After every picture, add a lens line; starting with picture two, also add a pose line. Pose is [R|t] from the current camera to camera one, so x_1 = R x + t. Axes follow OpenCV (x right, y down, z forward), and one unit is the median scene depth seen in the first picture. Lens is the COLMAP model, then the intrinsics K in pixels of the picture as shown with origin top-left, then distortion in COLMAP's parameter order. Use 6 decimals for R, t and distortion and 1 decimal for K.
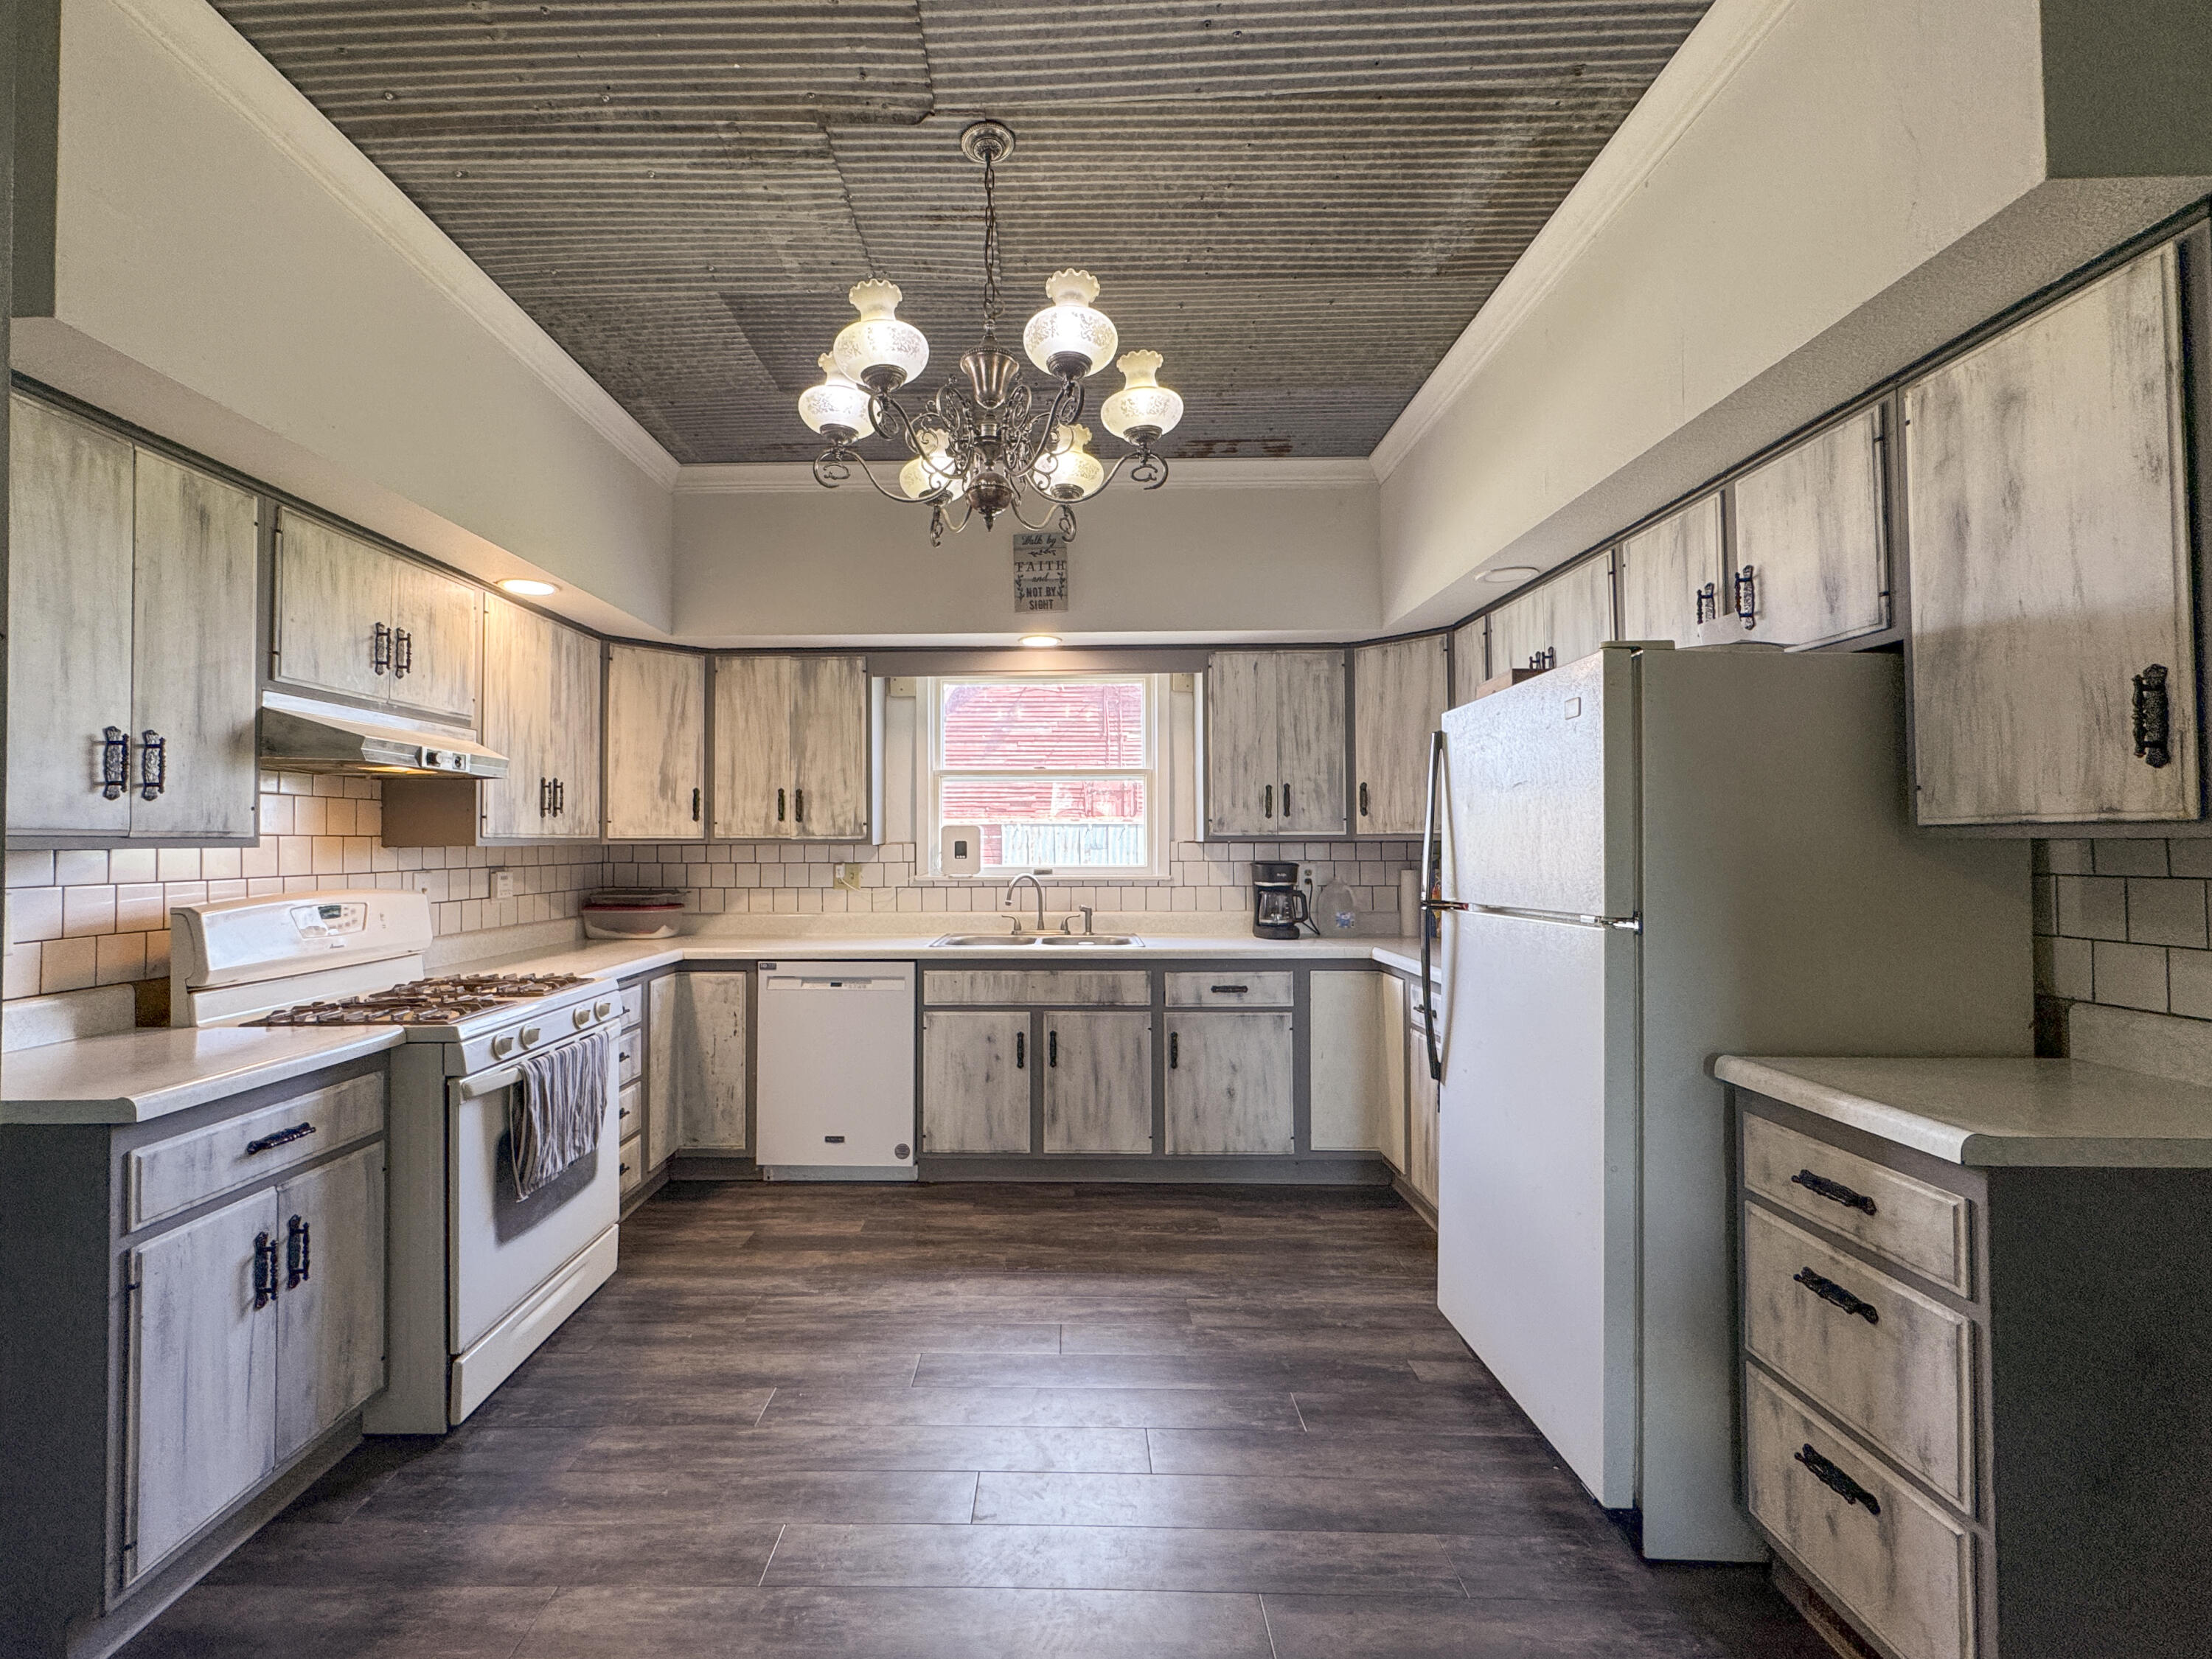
lens RADIAL K [[883.9, 0, 1106.0], [0, 883.9, 829.5], [0, 0, 1]] dist [0.009973, -0.000018]
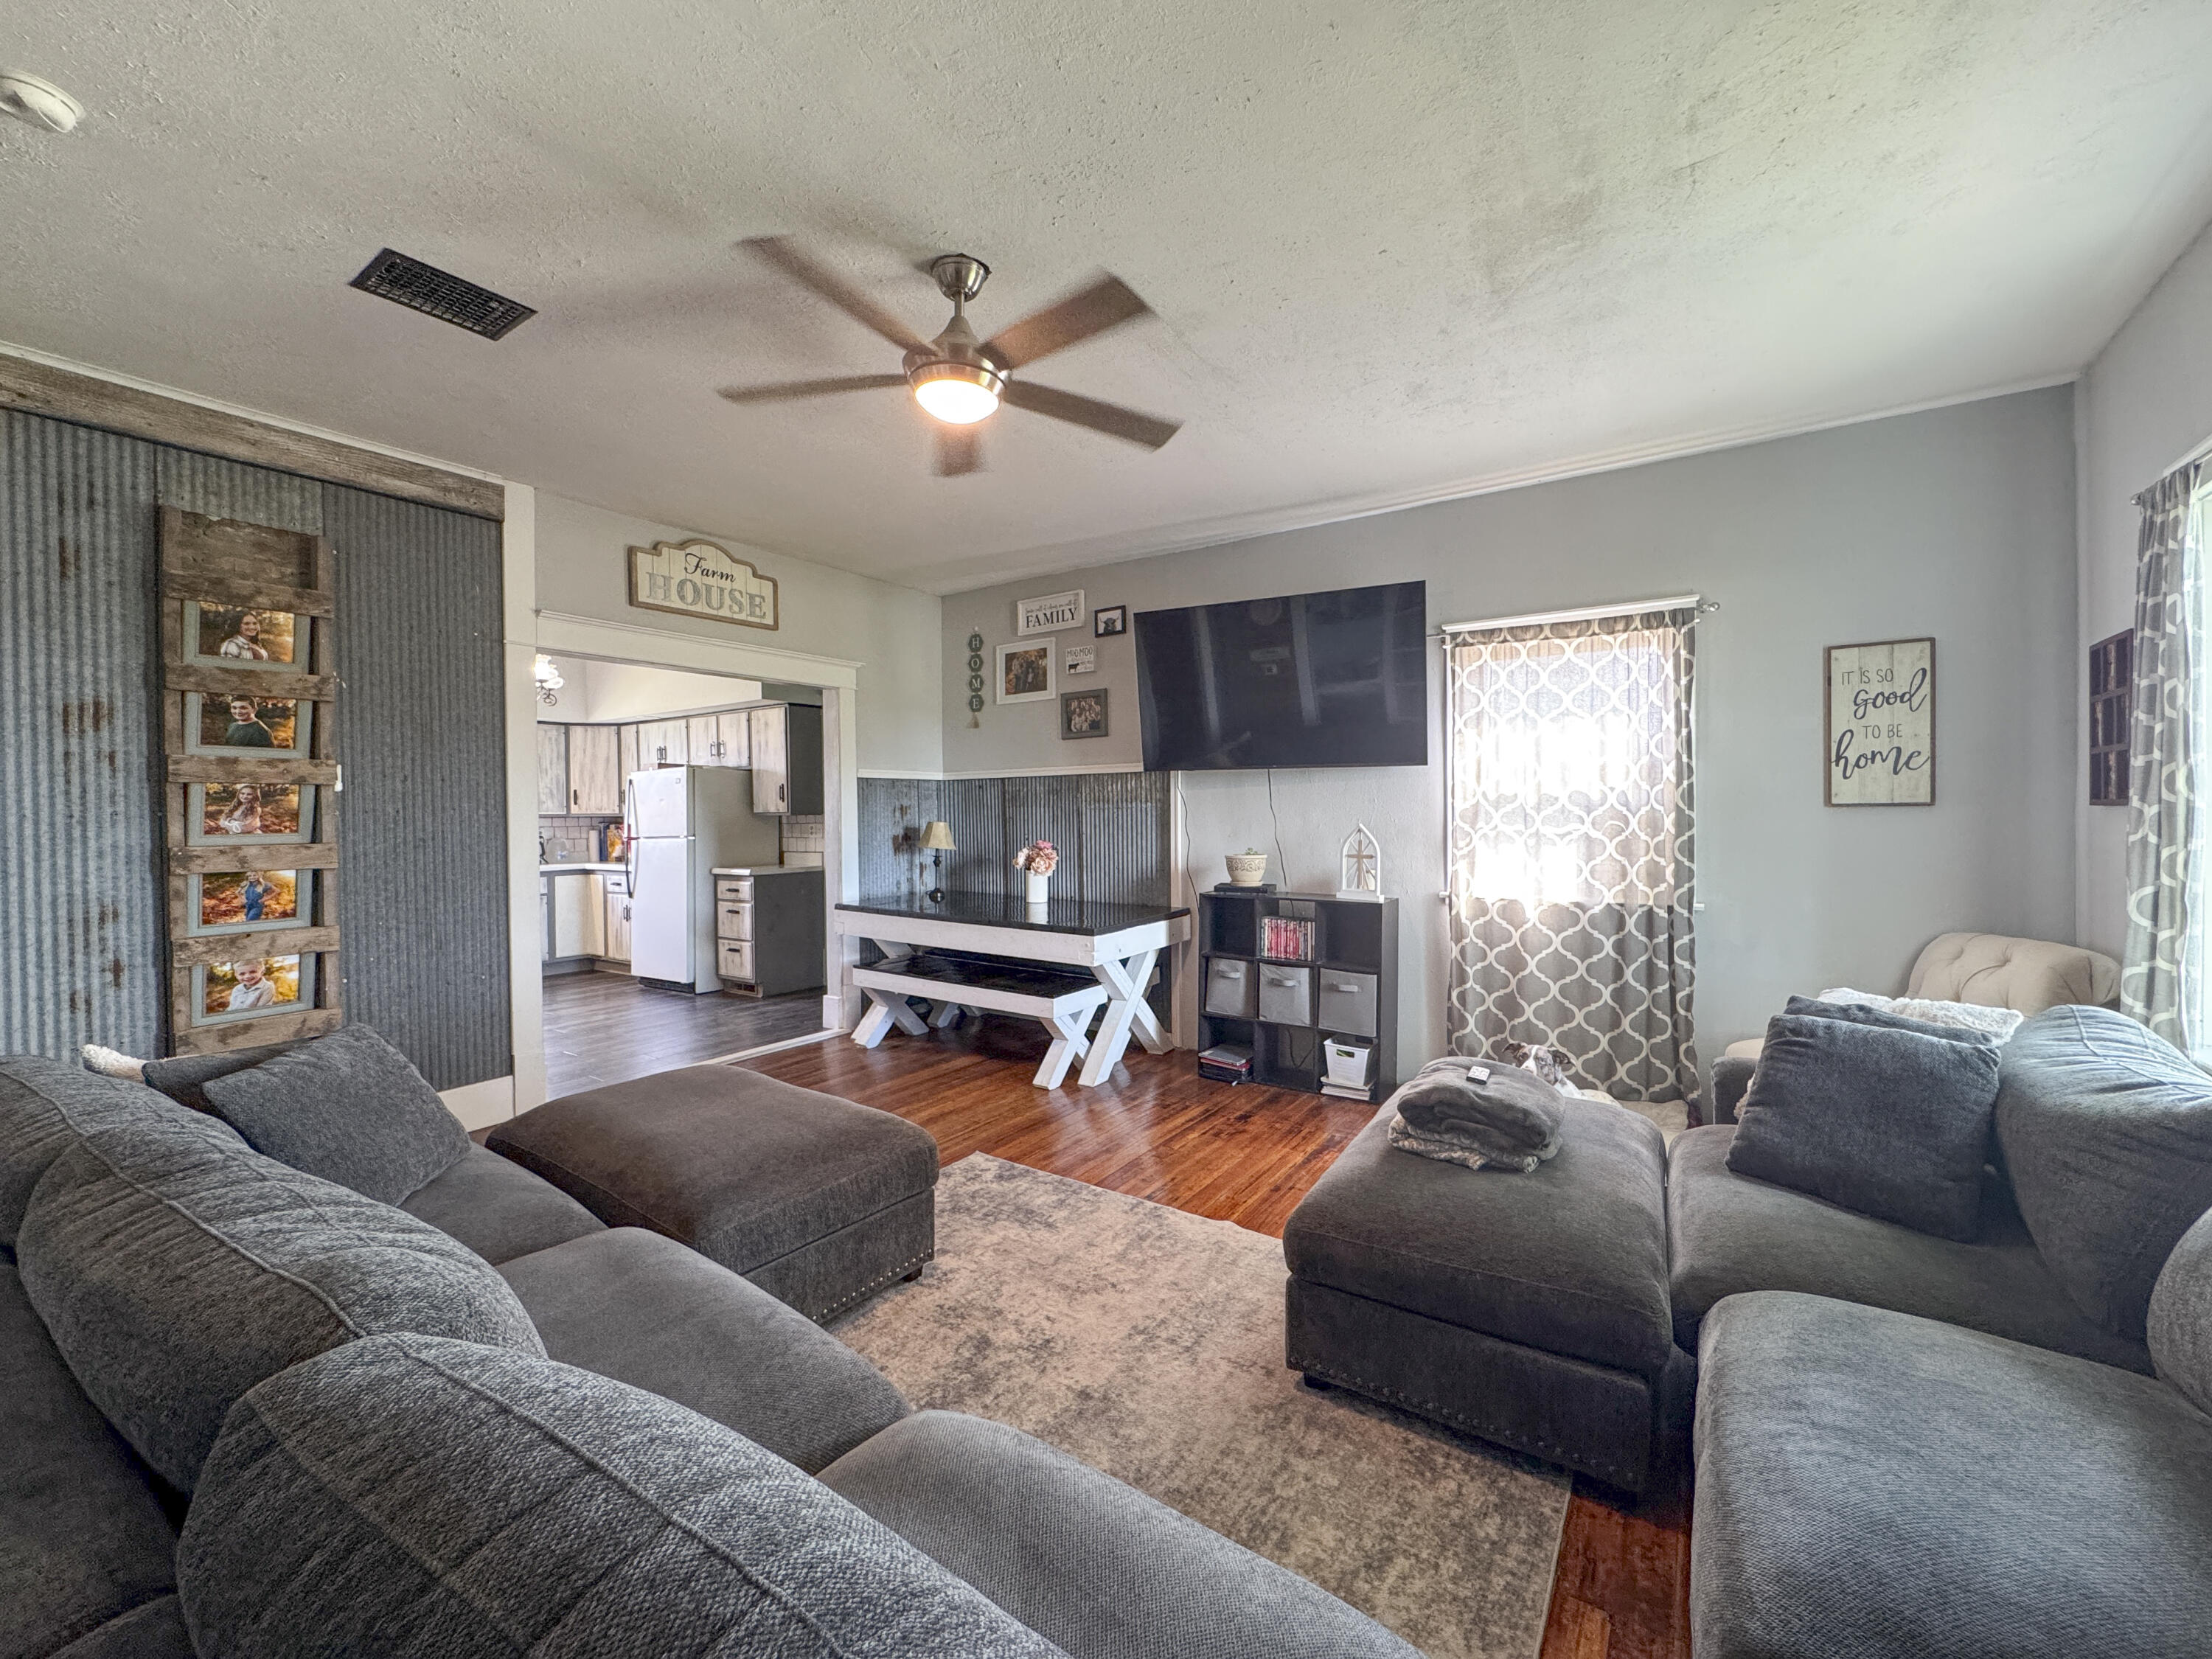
lens RADIAL K [[893.8, 0, 1106.0], [0, 893.8, 829.5], [0, 0, 1]] dist [-0.000316, -0.000190]
pose [[0.568940, -0.016425, 0.822215, -1.713428], [-0.007168, 0.999663, 0.024930, -0.044160], [-0.822348, -0.020078, 0.568631, -2.912457]]
